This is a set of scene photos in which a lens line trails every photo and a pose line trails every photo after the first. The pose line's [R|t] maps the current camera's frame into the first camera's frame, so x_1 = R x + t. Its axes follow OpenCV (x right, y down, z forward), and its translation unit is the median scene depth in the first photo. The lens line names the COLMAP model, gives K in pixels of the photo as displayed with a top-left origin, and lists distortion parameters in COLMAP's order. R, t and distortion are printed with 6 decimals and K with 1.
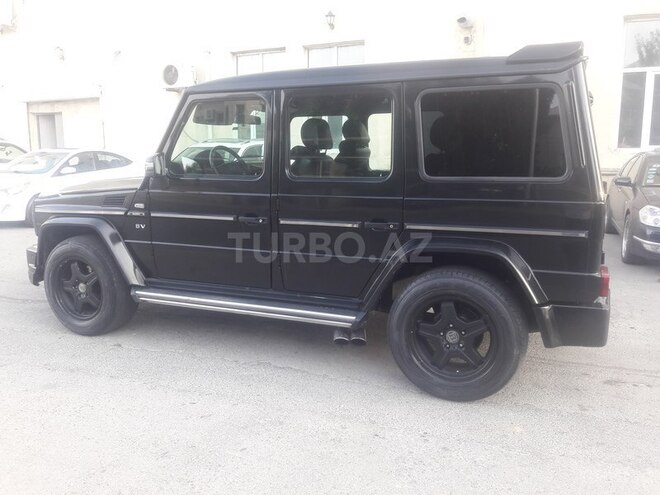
lens RADIAL K [[551.5, 0, 332.0], [0, 551.5, 244.9], [0, 0, 1]] dist [0.034972, -0.086477]
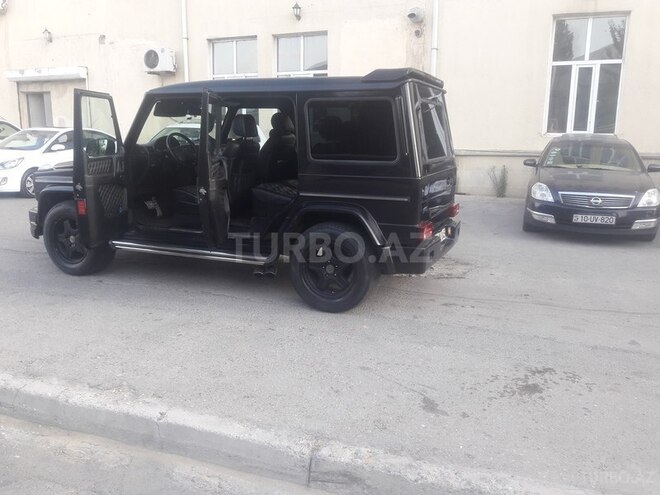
lens RADIAL K [[550.1, 0, 330.0], [0, 550.1, 247.5], [0, 0, 1]] dist [0.043172, -0.085143]
pose [[0.999857, 0.008158, 0.014839, 0.136593], [-0.008802, 0.998999, 0.043860, 0.031416], [-0.014466, -0.043984, 0.998927, -0.311487]]
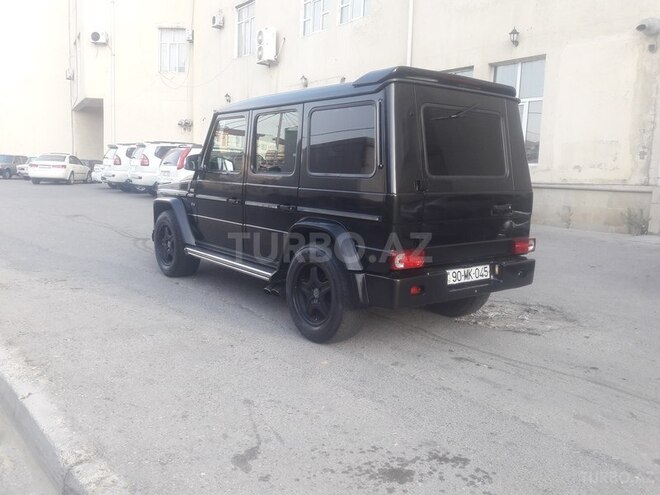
lens RADIAL K [[551.5, 0, 332.0], [0, 551.5, 244.9], [0, 0, 1]] dist [0.034972, -0.086477]
pose [[0.876409, 0.089873, -0.473106, 0.596820], [-0.103958, 0.994575, -0.003644, 0.036324], [0.470212, 0.052377, 0.880998, -0.100249]]
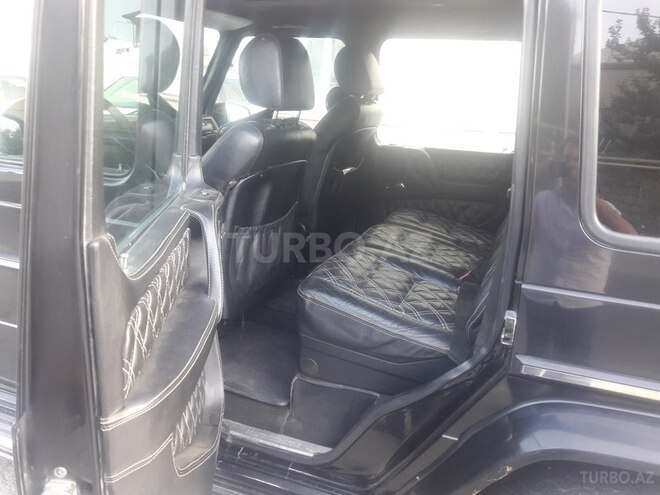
lens RADIAL K [[551.5, 0, 332.0], [0, 551.5, 244.9], [0, 0, 1]] dist [0.034972, -0.086477]
pose [[0.997235, 0.036600, 0.064668, -0.007943], [-0.043542, 0.993041, 0.109426, -0.100436], [-0.060213, -0.111939, 0.991889, 0.478914]]
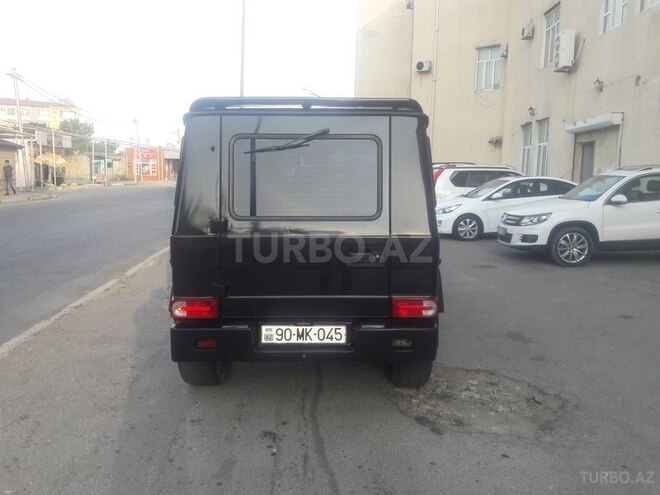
lens RADIAL K [[551.5, 0, 332.0], [0, 551.5, 244.9], [0, 0, 1]] dist [0.034972, -0.086477]
pose [[0.397619, 0.112992, -0.910567, 1.033753], [-0.151975, 0.986792, 0.056087, -0.104393], [0.904877, 0.116082, 0.409539, 0.509825]]
